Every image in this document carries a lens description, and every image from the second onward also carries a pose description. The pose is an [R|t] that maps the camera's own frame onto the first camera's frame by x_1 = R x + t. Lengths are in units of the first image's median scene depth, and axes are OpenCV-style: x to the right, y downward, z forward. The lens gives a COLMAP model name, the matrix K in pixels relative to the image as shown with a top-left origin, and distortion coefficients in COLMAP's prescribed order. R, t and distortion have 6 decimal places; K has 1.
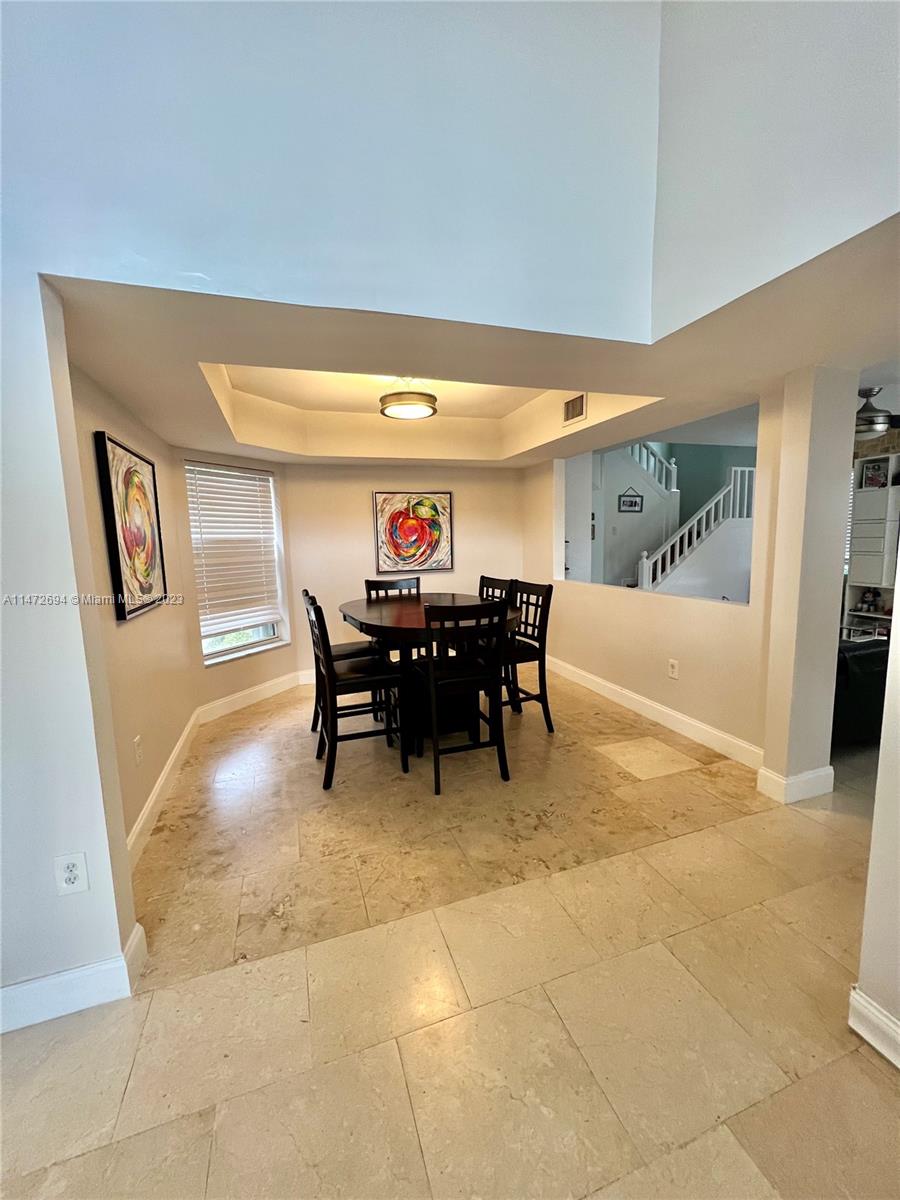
lens RADIAL K [[482.3, 0, 448.3], [0, 482.3, 600.3], [0, 0, 1]] dist [0.001618, -0.000431]
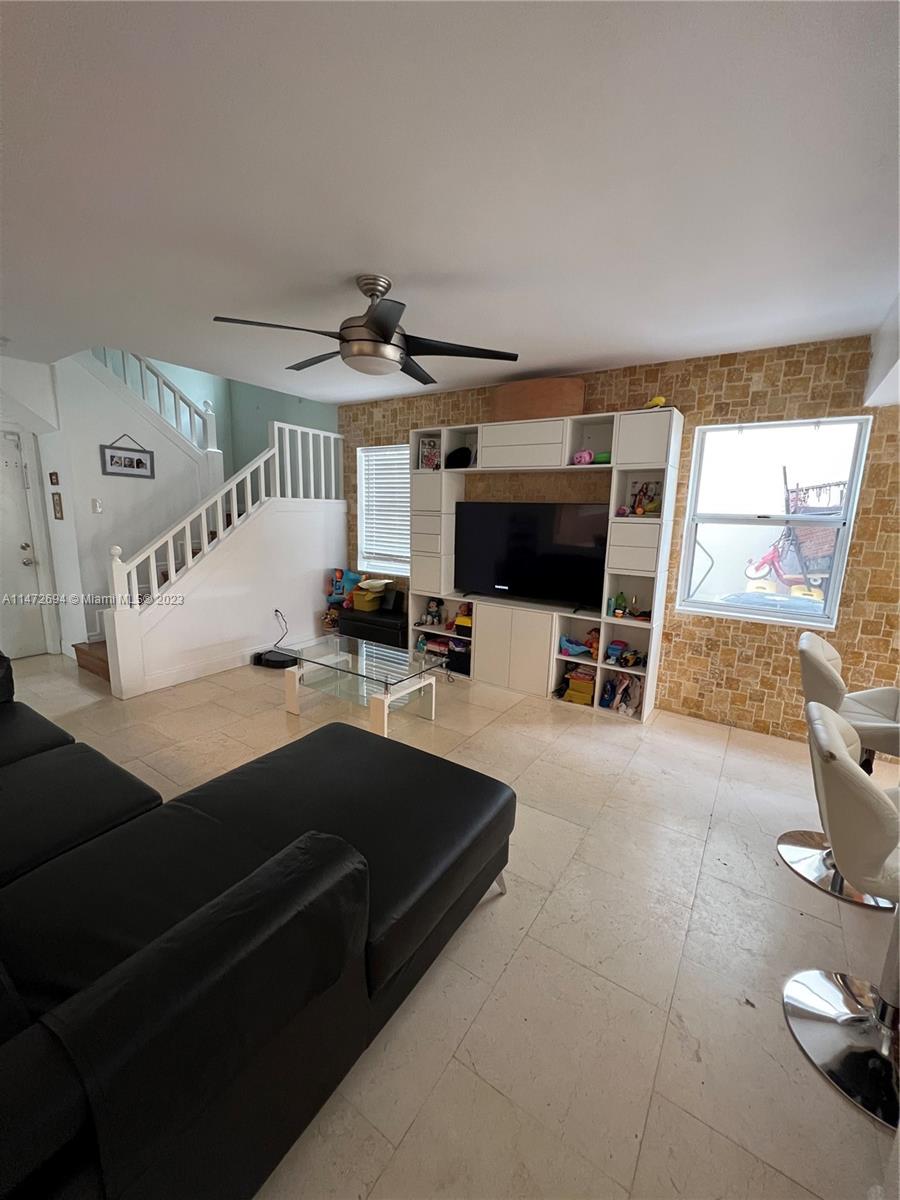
lens RADIAL K [[482.3, 0, 451.8], [0, 482.3, 597.8], [0, 0, 1]] dist [0.001618, -0.000431]
pose [[0.789804, -0.059630, 0.610454, 0.459397], [0.030952, 0.997870, 0.057427, -0.076557], [-0.612578, -0.026462, 0.789967, 0.388980]]
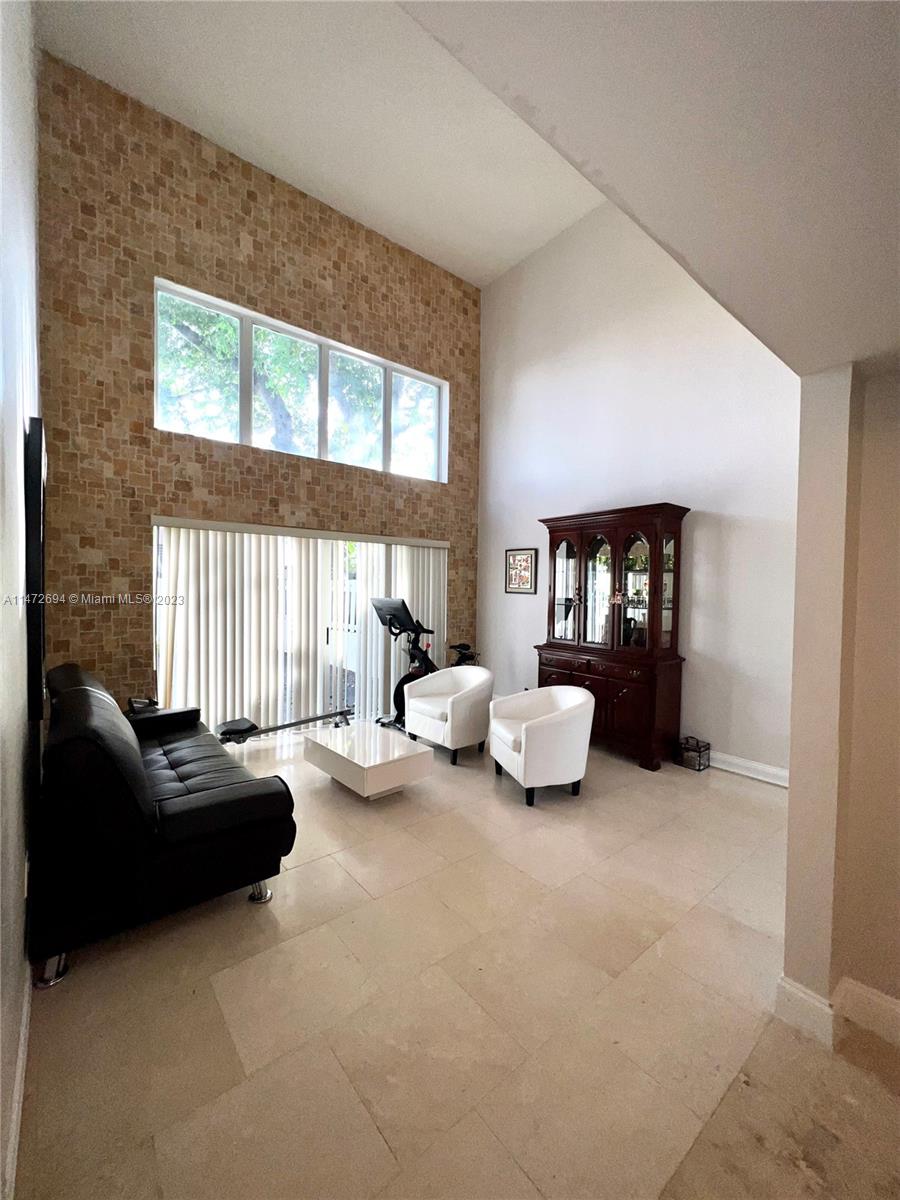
lens RADIAL K [[482.3, 0, 453.1], [0, 482.3, 599.7], [0, 0, 1]] dist [0.001618, -0.000431]
pose [[-0.933932, 0.021591, -0.356799, 0.112750], [-0.036400, 0.987240, 0.155020, -0.067732], [0.355593, 0.157766, -0.921229, 0.491117]]
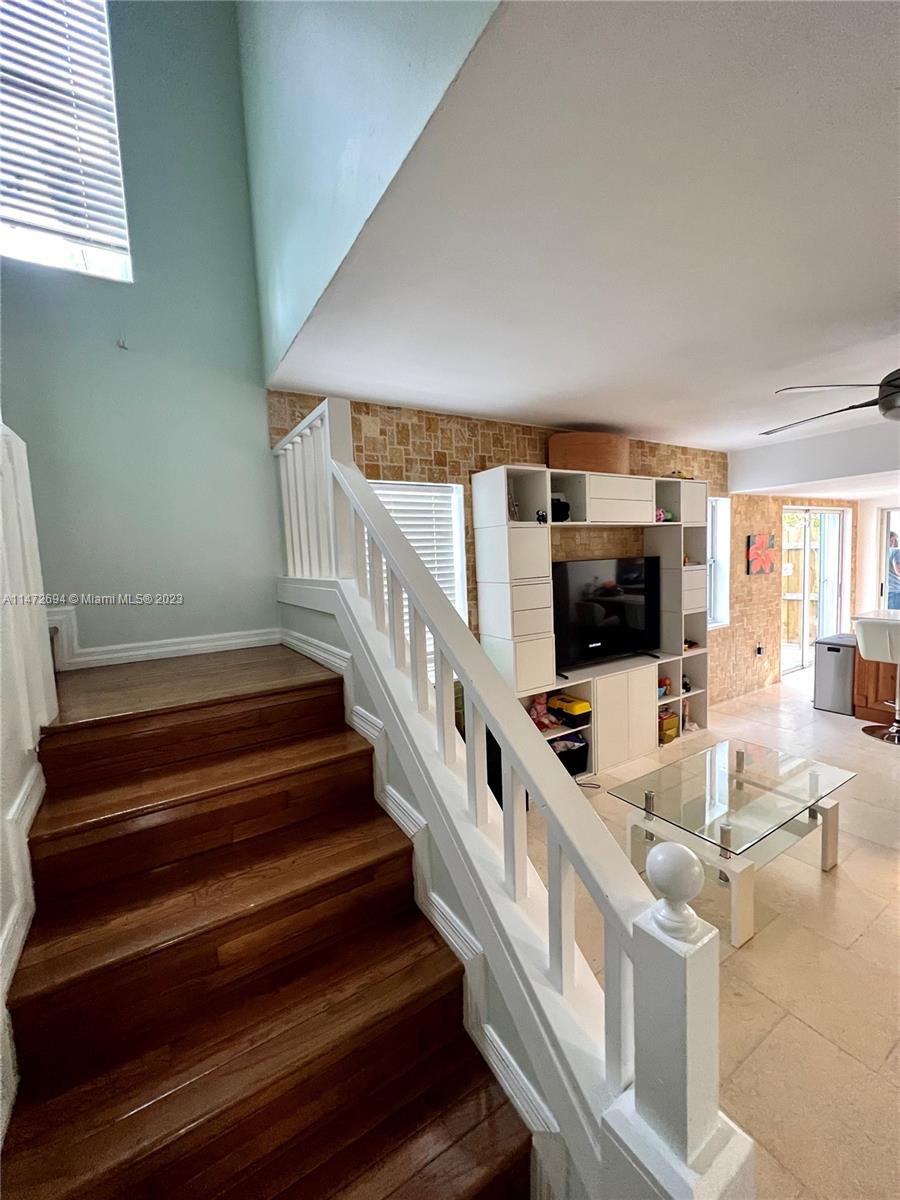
lens RADIAL K [[482.3, 0, 448.8], [0, 482.3, 597.9], [0, 0, 1]] dist [0.001618, -0.000431]
pose [[-0.220993, -0.049364, 0.974025, 0.372607], [0.173884, 0.980722, 0.089156, -0.231662], [-0.959649, 0.189070, -0.208149, 1.332874]]
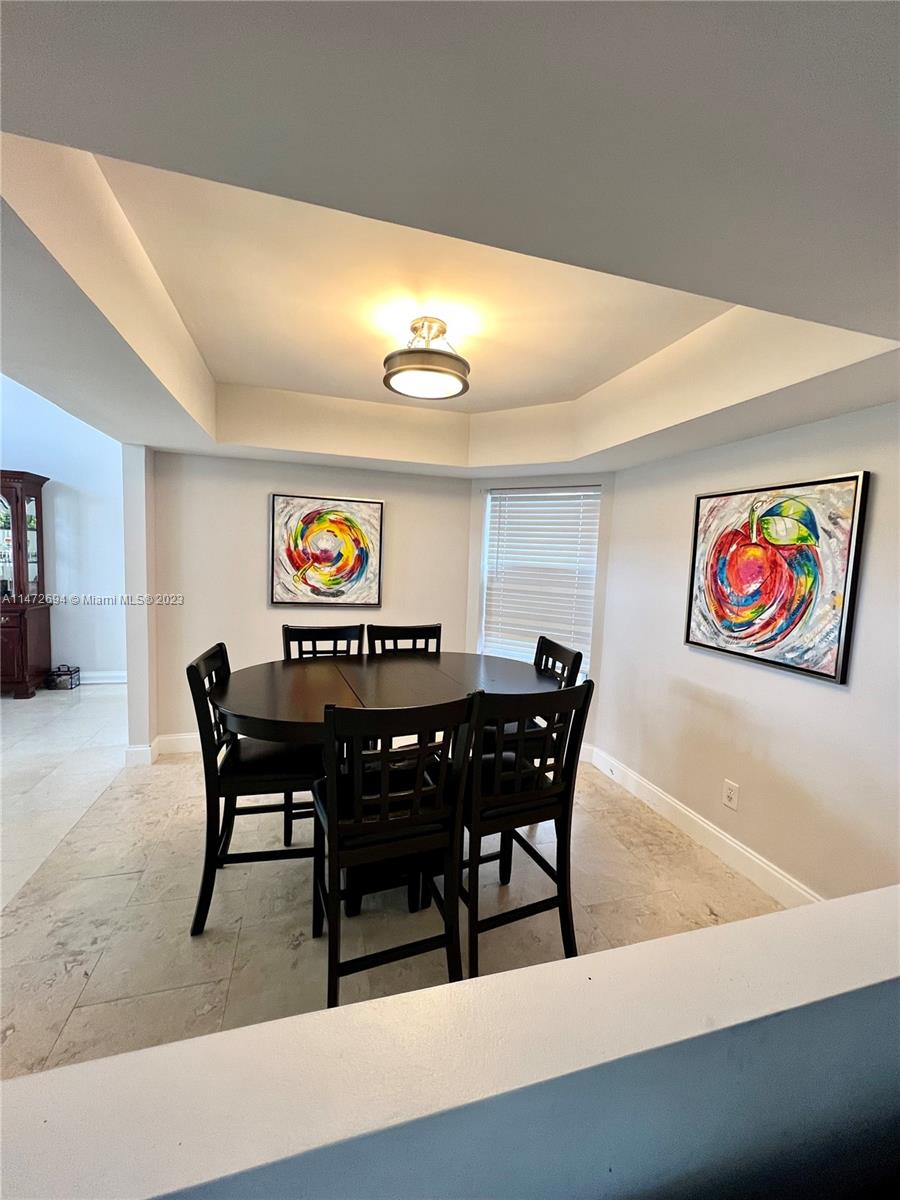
lens RADIAL K [[482.3, 0, 448.1], [0, 482.3, 597.3], [0, 0, 1]] dist [0.001618, -0.000431]
pose [[-0.050375, 0.111457, -0.992492, 0.402087], [-0.169430, 0.978395, 0.118473, -0.124331], [0.984254, 0.174126, -0.030402, 0.724419]]
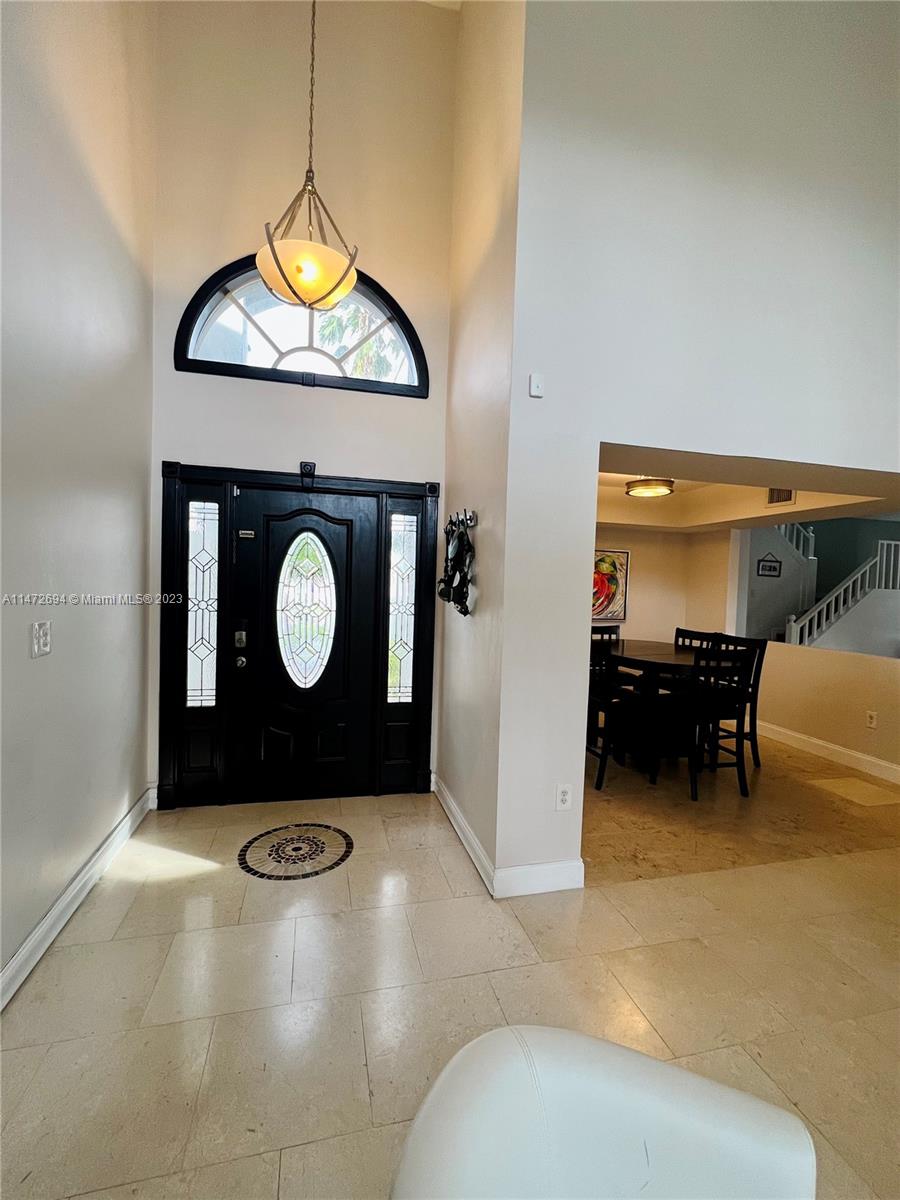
lens RADIAL K [[526.3, 0, 447.5], [0, 526.3, 601.7], [0, 0, 1]] dist [0.002301, 0.000056]
pose [[0.995025, 0.064088, -0.076281, -0.315628], [-0.070981, 0.993284, -0.091374, 0.033575], [0.069913, 0.096333, 0.992891, -0.237191]]
